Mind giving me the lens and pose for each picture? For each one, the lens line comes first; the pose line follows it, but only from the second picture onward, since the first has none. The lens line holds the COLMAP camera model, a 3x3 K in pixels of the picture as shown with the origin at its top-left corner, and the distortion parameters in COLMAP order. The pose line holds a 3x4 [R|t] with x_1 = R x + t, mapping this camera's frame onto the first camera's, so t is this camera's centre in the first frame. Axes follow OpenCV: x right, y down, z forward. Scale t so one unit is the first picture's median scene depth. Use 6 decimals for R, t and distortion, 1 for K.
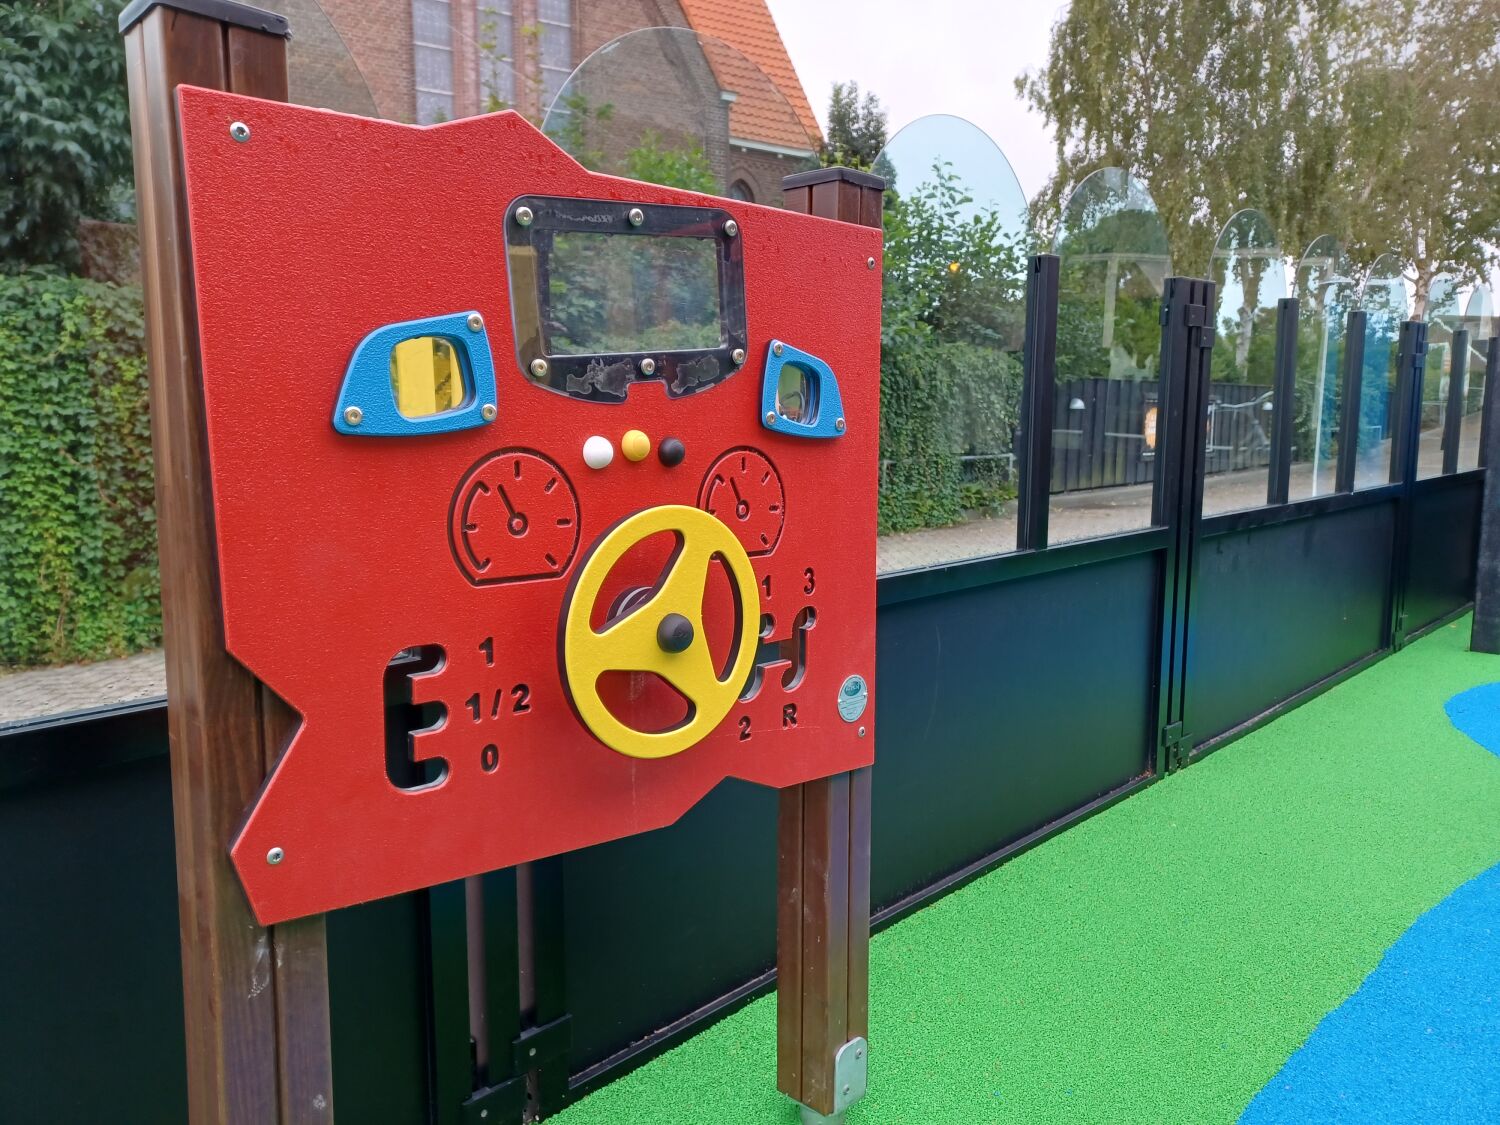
lens RADIAL K [[1099.3, 0, 750.0], [0, 1099.3, 562.5], [0, 0, 1]] dist [0.024610, -0.004887]
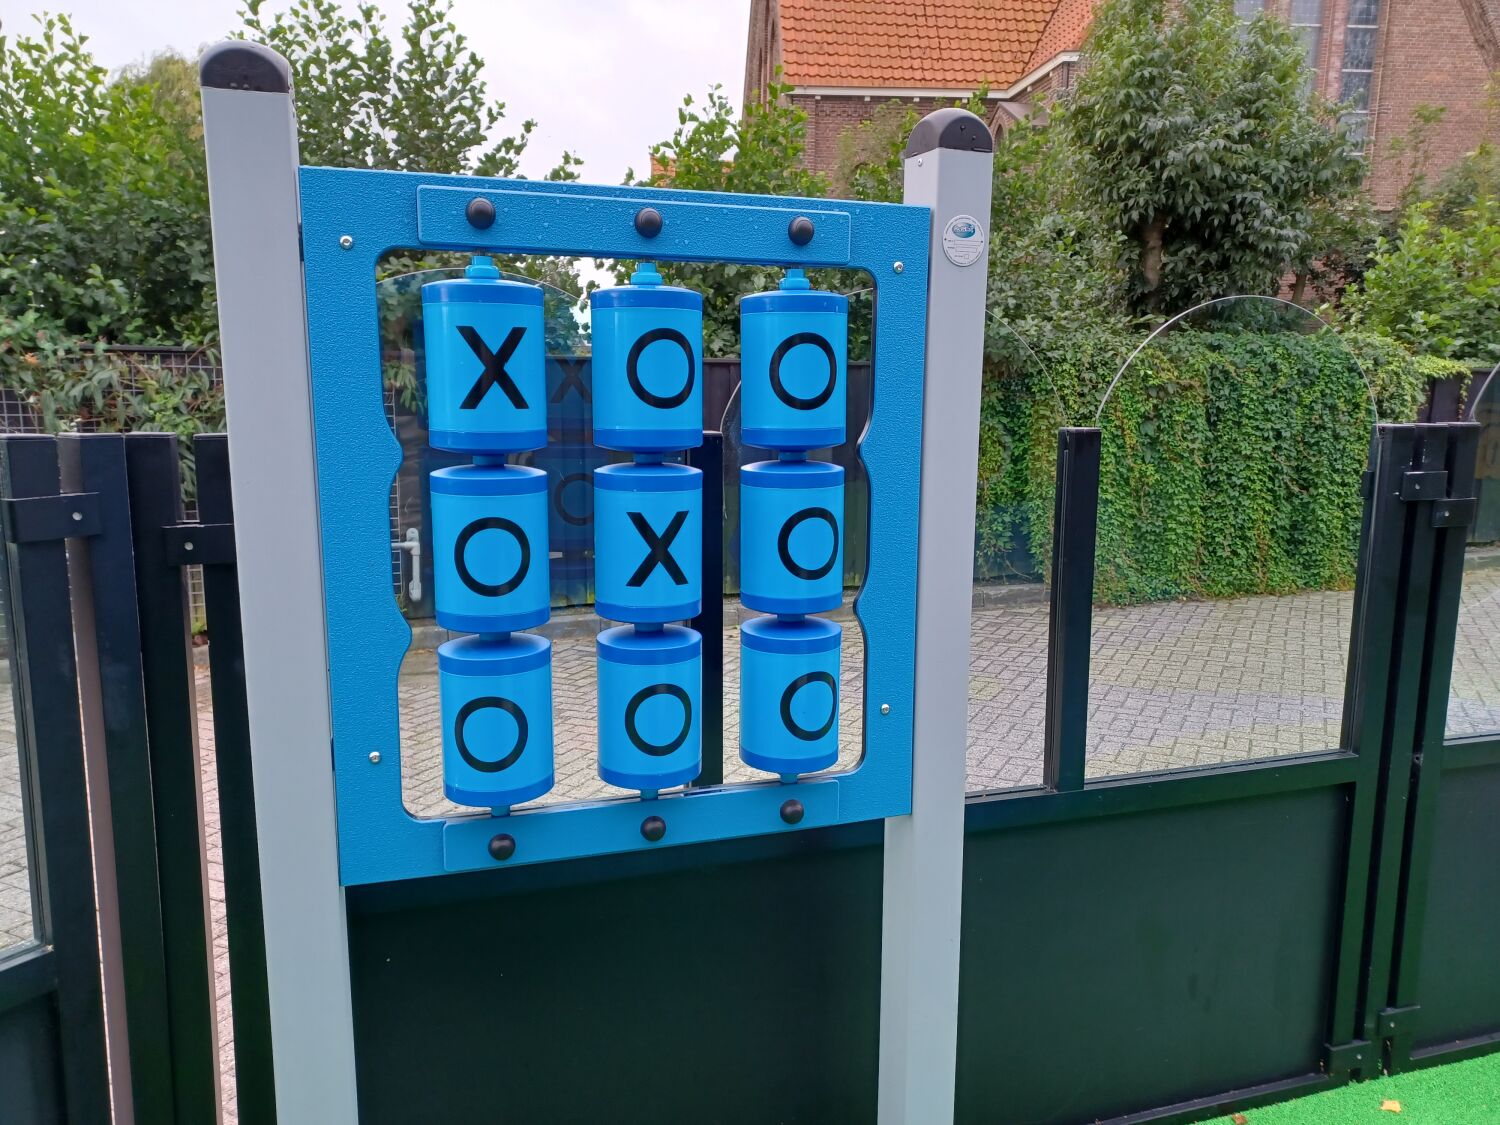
lens RADIAL K [[1099.3, 0, 750.0], [0, 1099.3, 562.5], [0, 0, 1]] dist [0.024610, -0.004887]
pose [[0.890771, 0.085982, -0.446245, -0.554636], [-0.071566, 0.996227, 0.049095, 0.023717], [0.448783, -0.011796, 0.893563, -0.640319]]
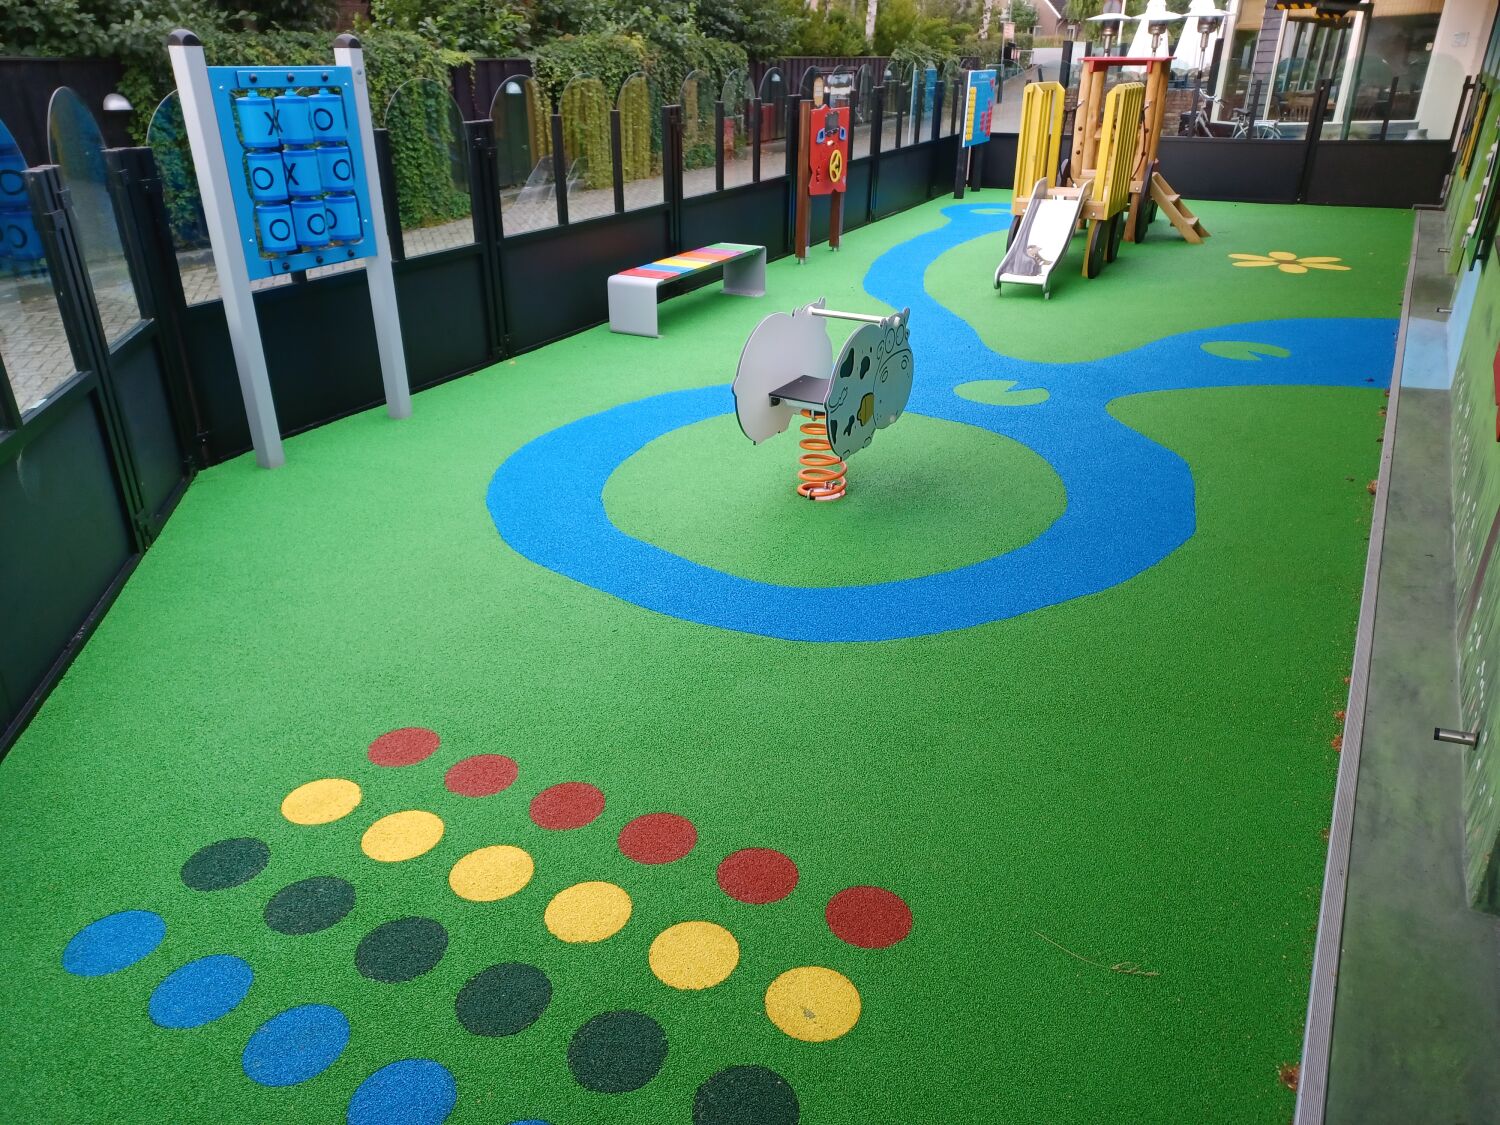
lens RADIAL K [[1099.3, 0, 750.0], [0, 1099.3, 562.5], [0, 0, 1]] dist [0.024610, -0.004887]
pose [[0.947073, -0.130904, 0.293114, -0.634465], [0.036847, 0.951374, 0.305827, 0.064766], [-0.318895, -0.278840, 0.905844, -1.311848]]
